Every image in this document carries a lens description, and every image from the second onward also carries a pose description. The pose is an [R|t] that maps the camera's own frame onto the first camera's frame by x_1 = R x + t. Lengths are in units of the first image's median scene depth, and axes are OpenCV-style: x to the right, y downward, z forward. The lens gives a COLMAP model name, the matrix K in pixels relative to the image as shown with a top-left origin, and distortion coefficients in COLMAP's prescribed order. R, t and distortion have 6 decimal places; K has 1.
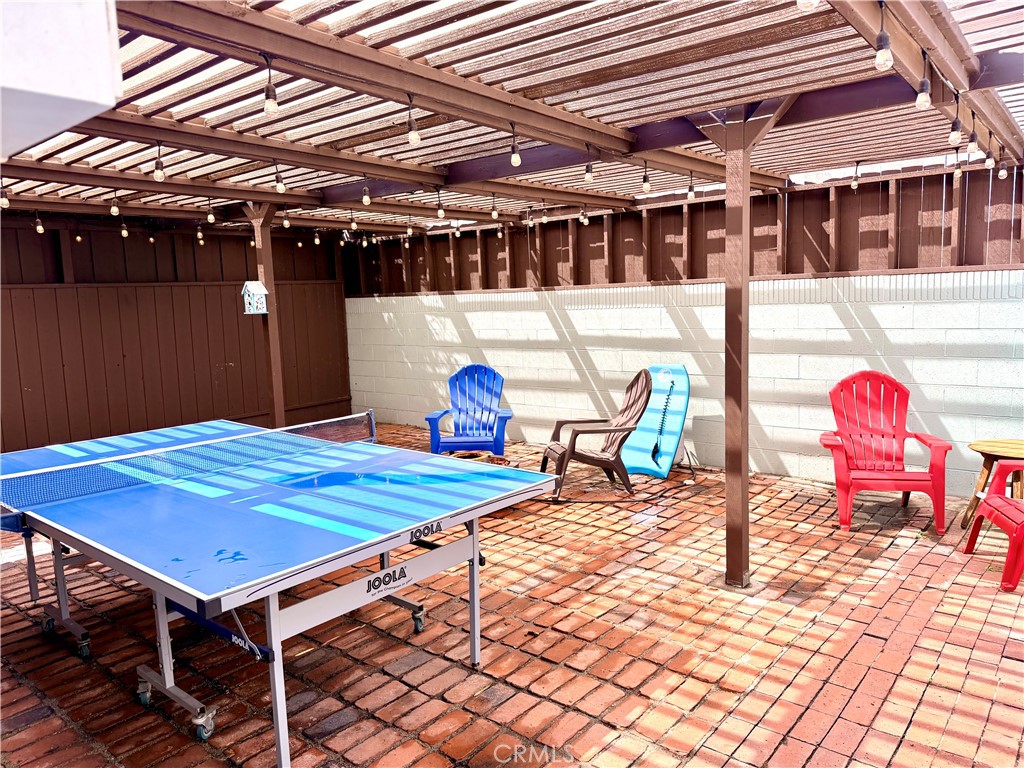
lens RADIAL K [[711.3, 0, 512.0], [0, 711.3, 384.0], [0, 0, 1]] dist [0.045562, -0.074993]
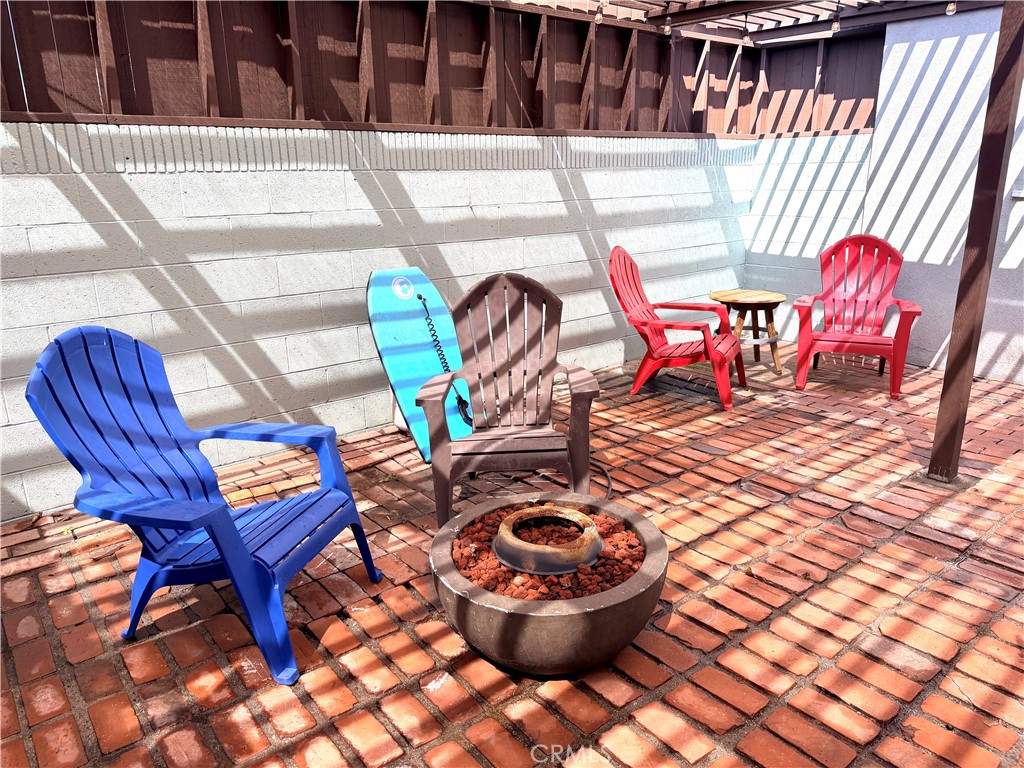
lens RADIAL K [[711.3, 0, 512.0], [0, 711.3, 384.0], [0, 0, 1]] dist [0.045562, -0.074993]
pose [[0.195880, -0.244637, 0.949623, -0.418885], [0.122326, 0.966915, 0.223859, -0.065965], [-0.972968, 0.072314, 0.219325, 0.921560]]
